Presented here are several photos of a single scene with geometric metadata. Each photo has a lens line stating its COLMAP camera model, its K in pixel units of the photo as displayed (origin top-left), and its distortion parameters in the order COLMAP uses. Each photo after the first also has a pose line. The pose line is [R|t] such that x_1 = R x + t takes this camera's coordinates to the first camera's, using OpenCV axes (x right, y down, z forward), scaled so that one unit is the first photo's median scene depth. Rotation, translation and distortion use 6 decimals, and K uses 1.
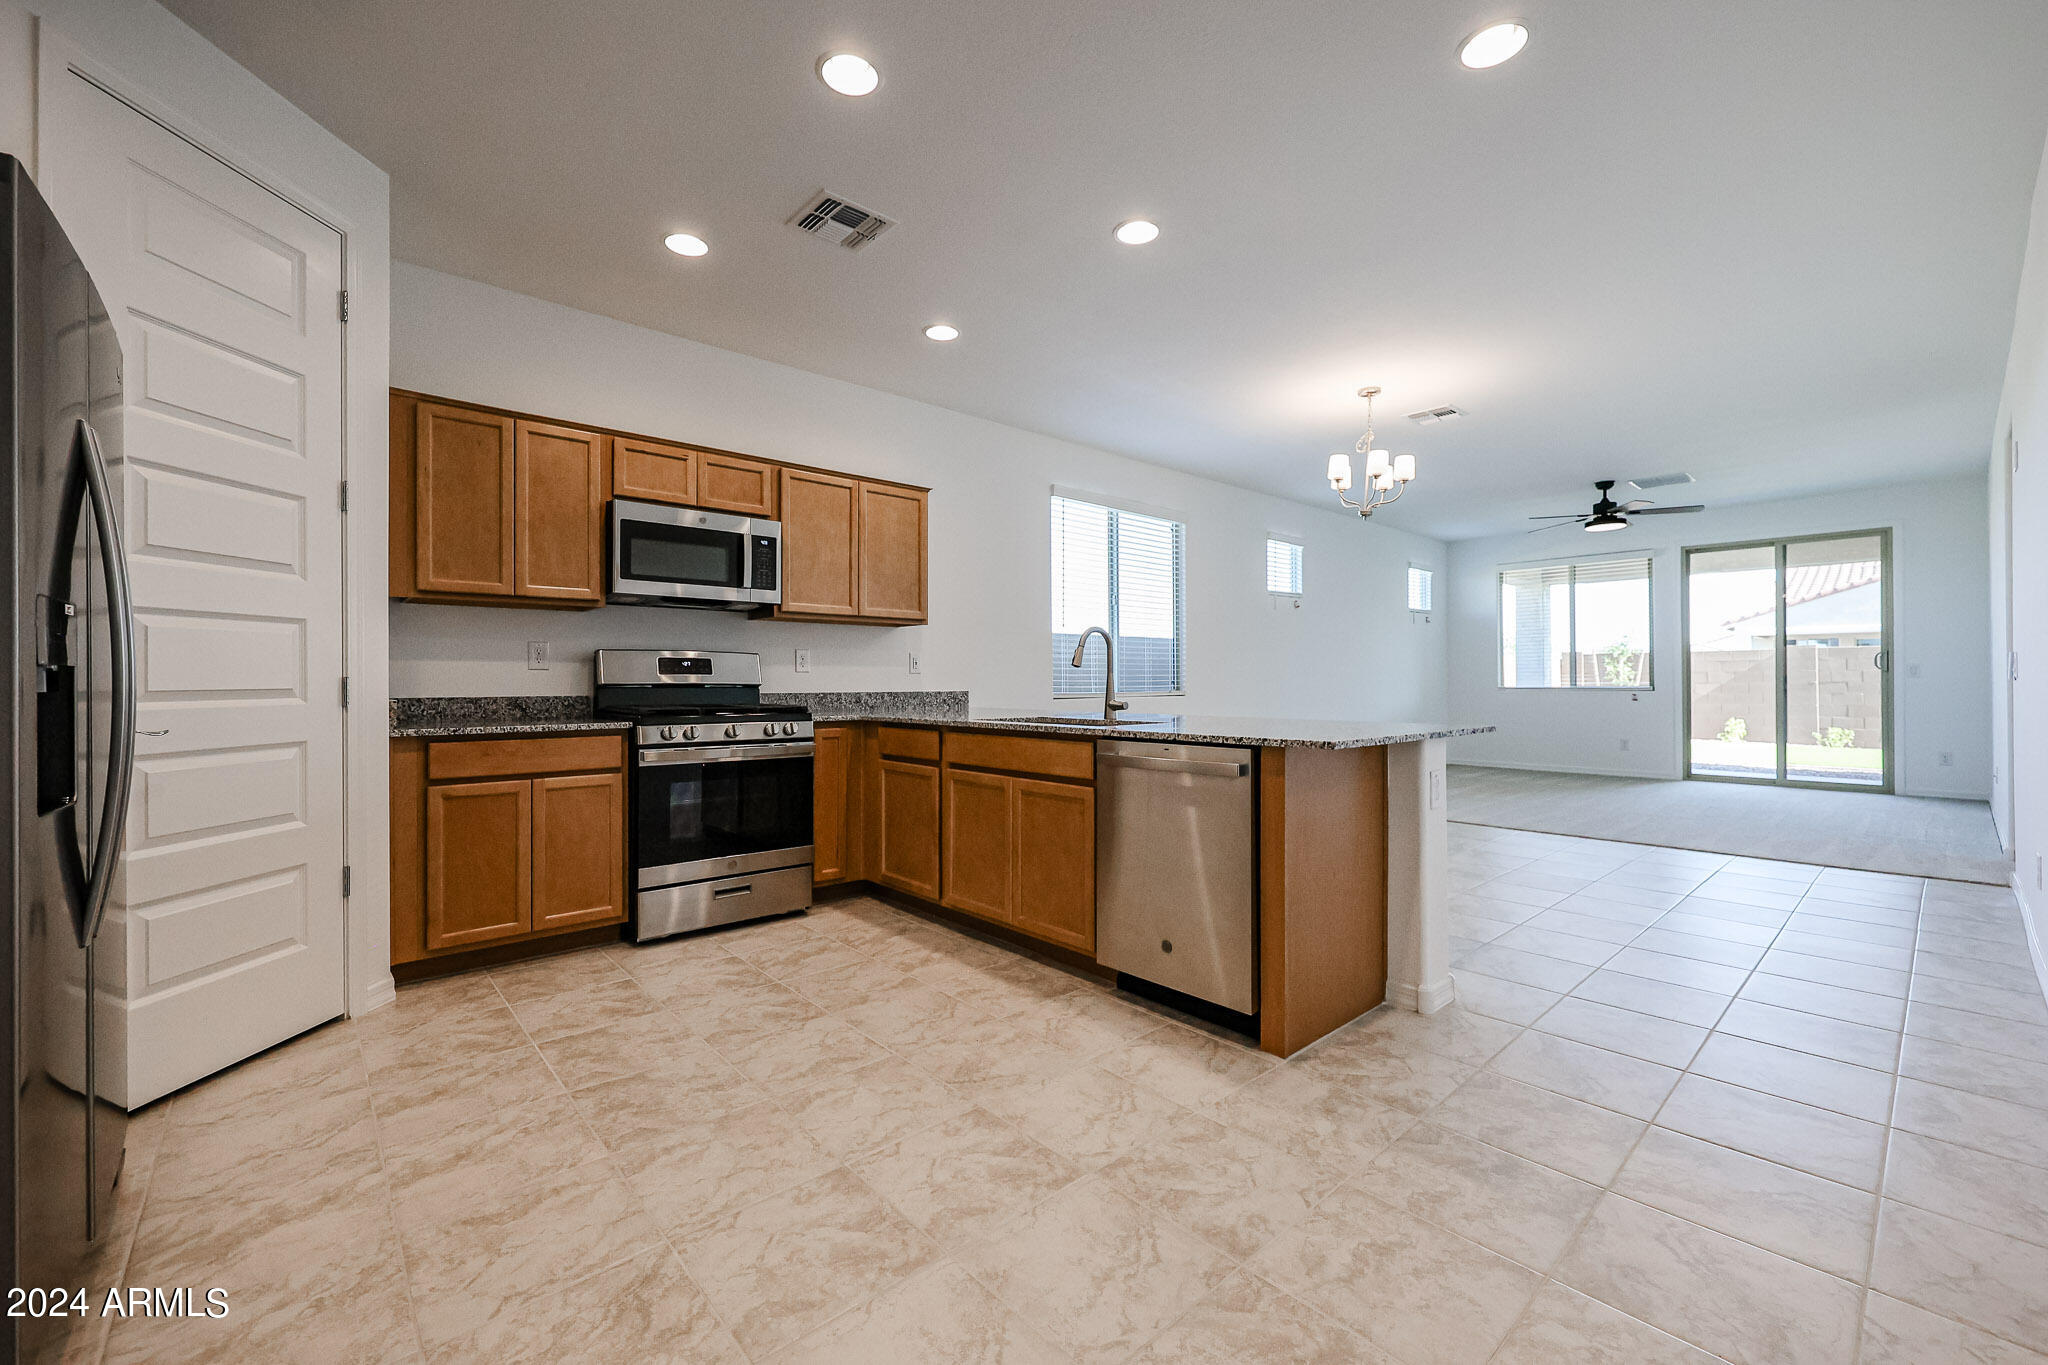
lens RADIAL K [[824.1, 0, 1022.3], [0, 824.1, 680.9], [0, 0, 1]] dist [-0.000796, 0.000368]
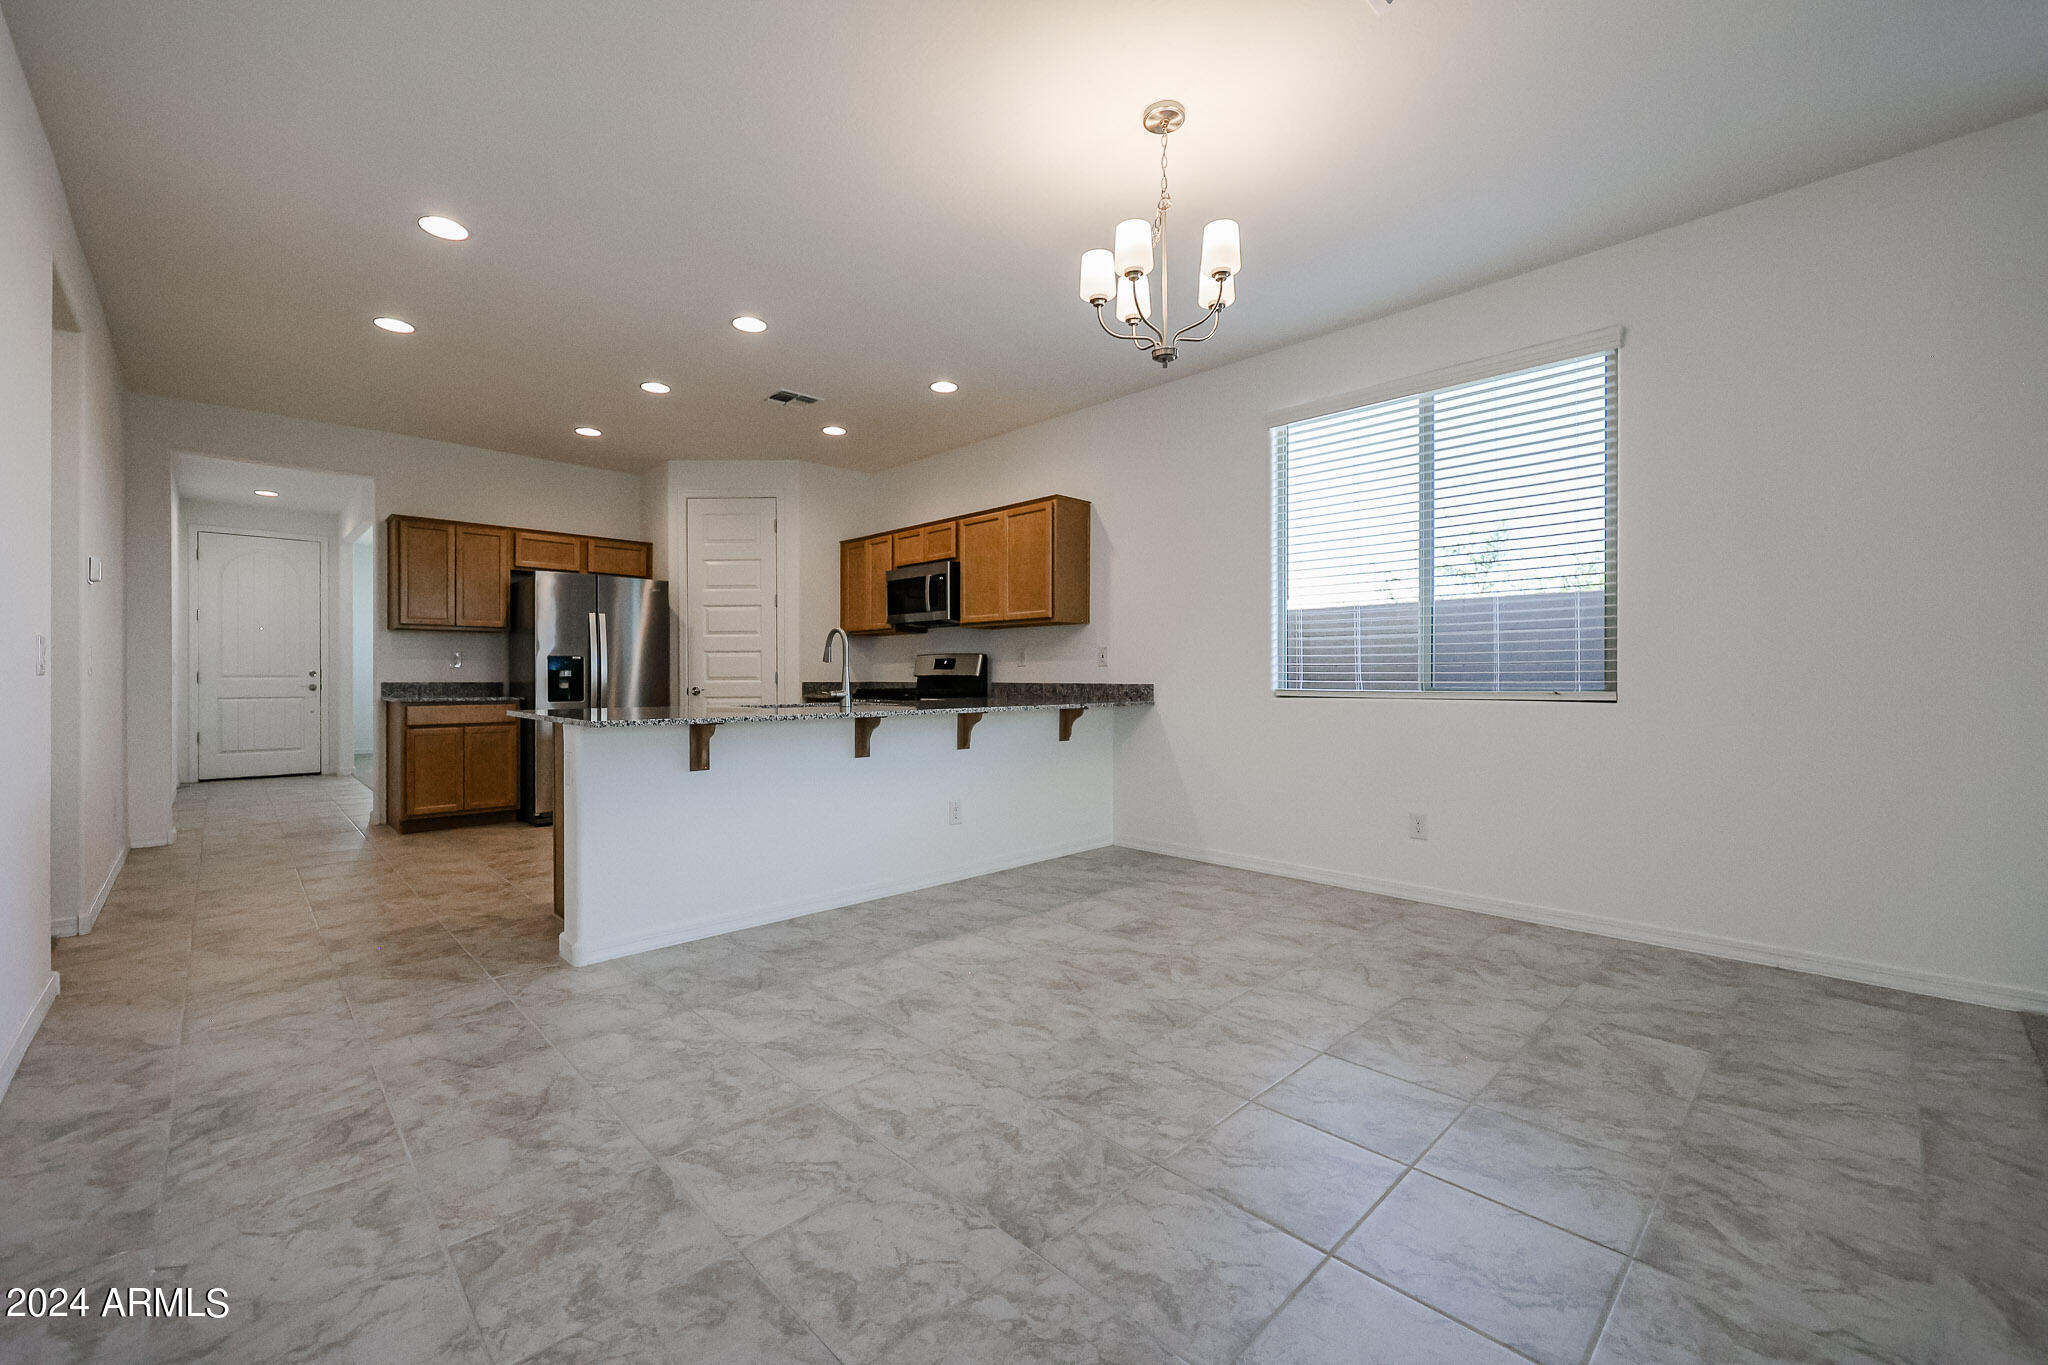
lens RADIAL K [[824.1, 0, 1022.3], [0, 824.1, 680.9], [0, 0, 1]] dist [-0.000796, 0.000368]
pose [[0.045378, 0.007425, -0.998942, 1.148897], [0.000582, 0.999972, 0.007459, 0.002287], [0.998970, -0.000920, 0.045373, 1.083037]]
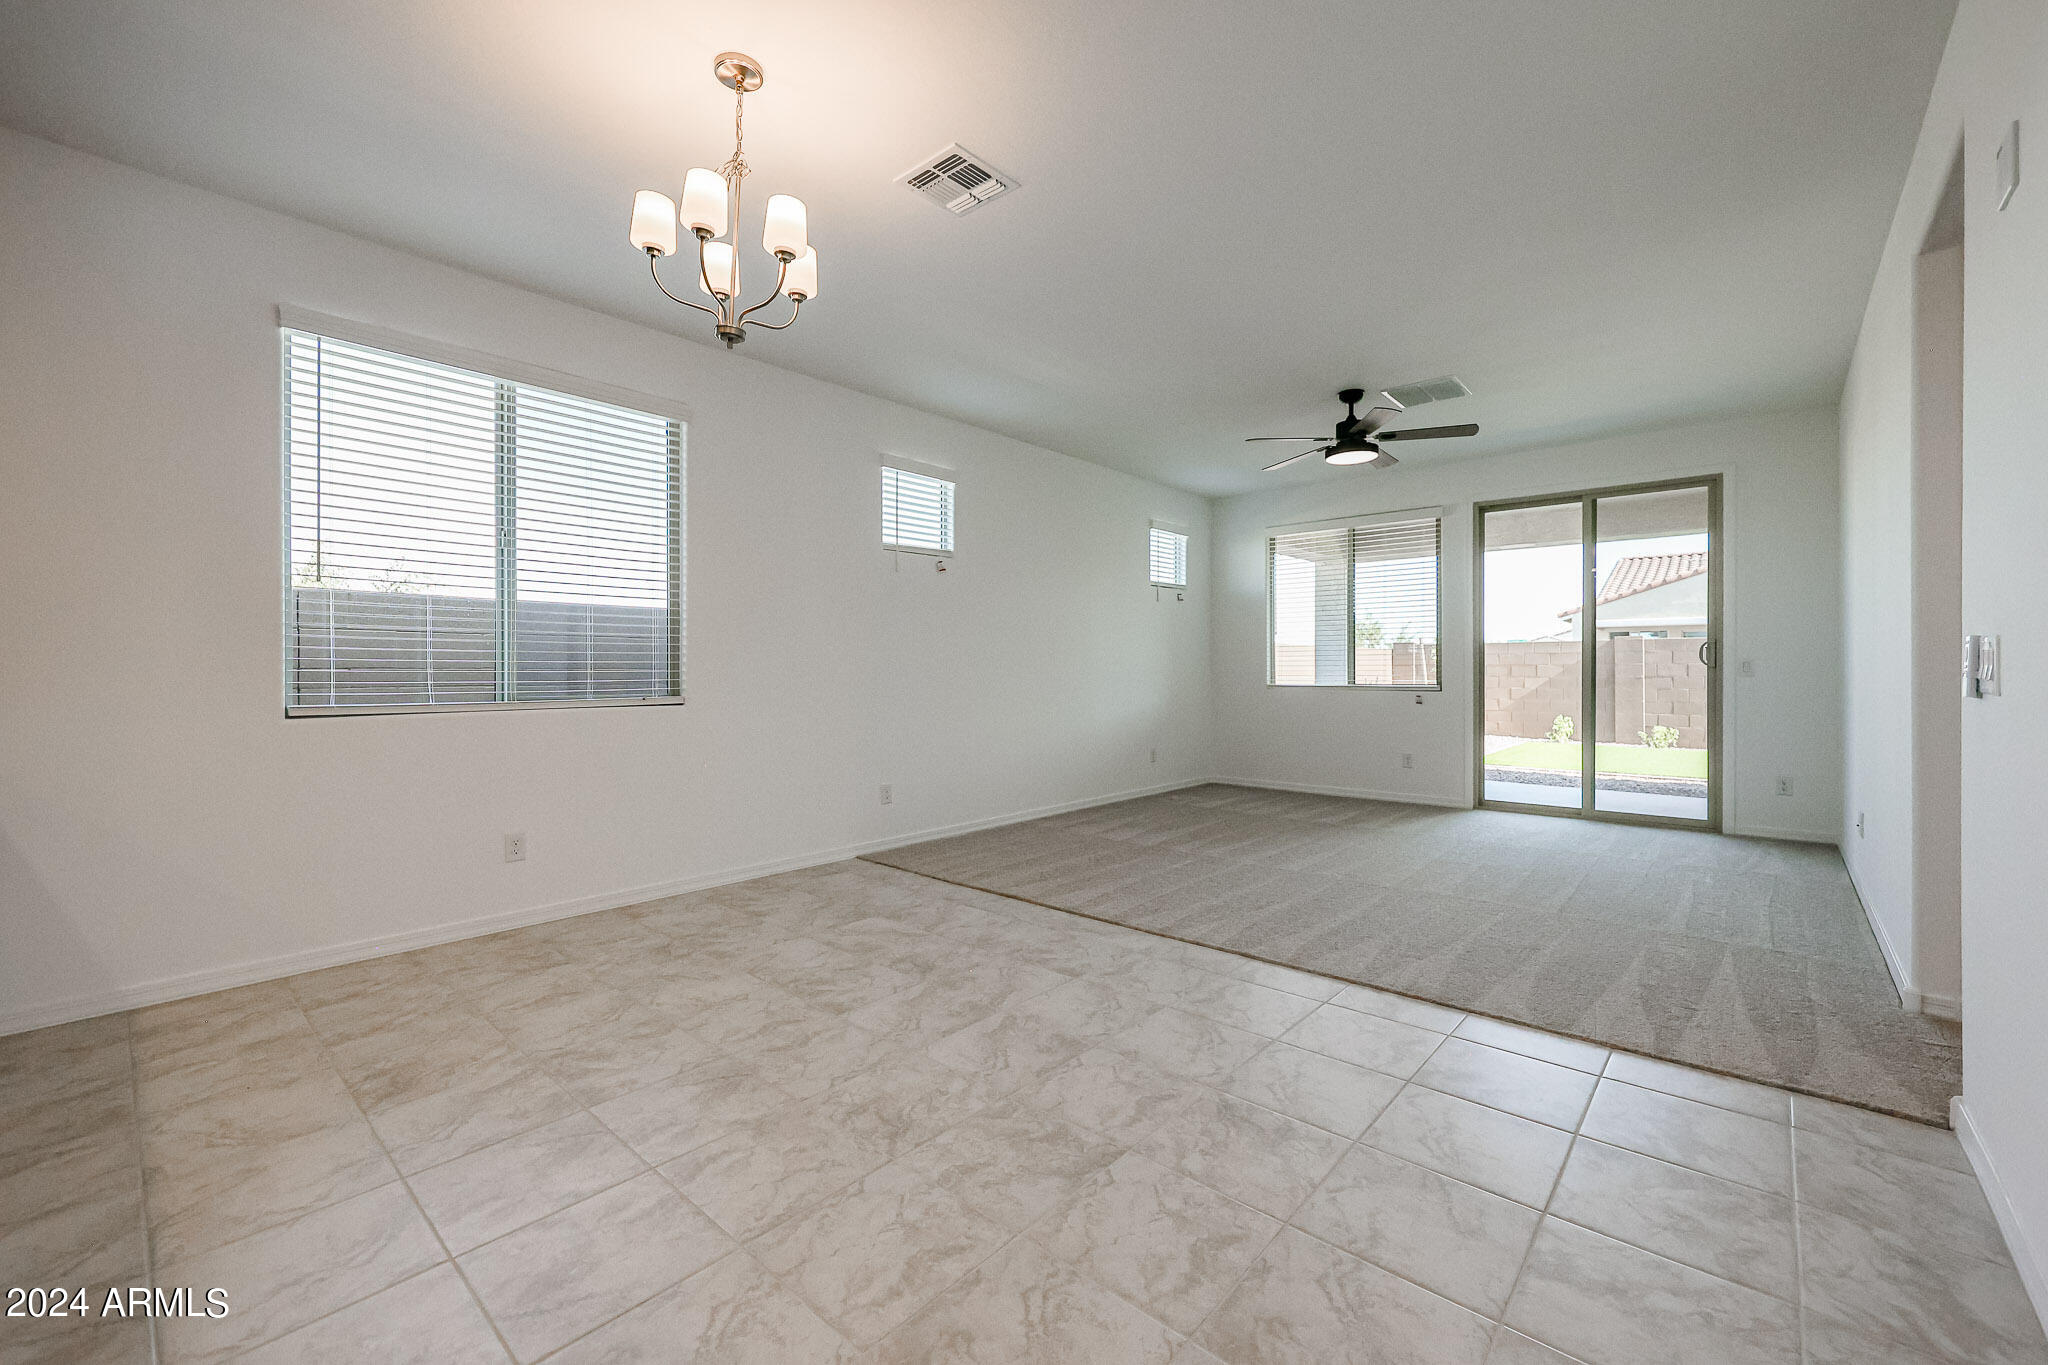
lens RADIAL K [[834.7, 0, 1023.7], [0, 834.7, 677.2], [0, 0, 1]] dist [-0.000047, 0.000063]
pose [[0.992556, 0.001468, 0.121781, 0.638554], [-0.002374, 0.999971, 0.007297, -0.013248], [-0.121767, -0.007532, 0.992530, 0.617961]]
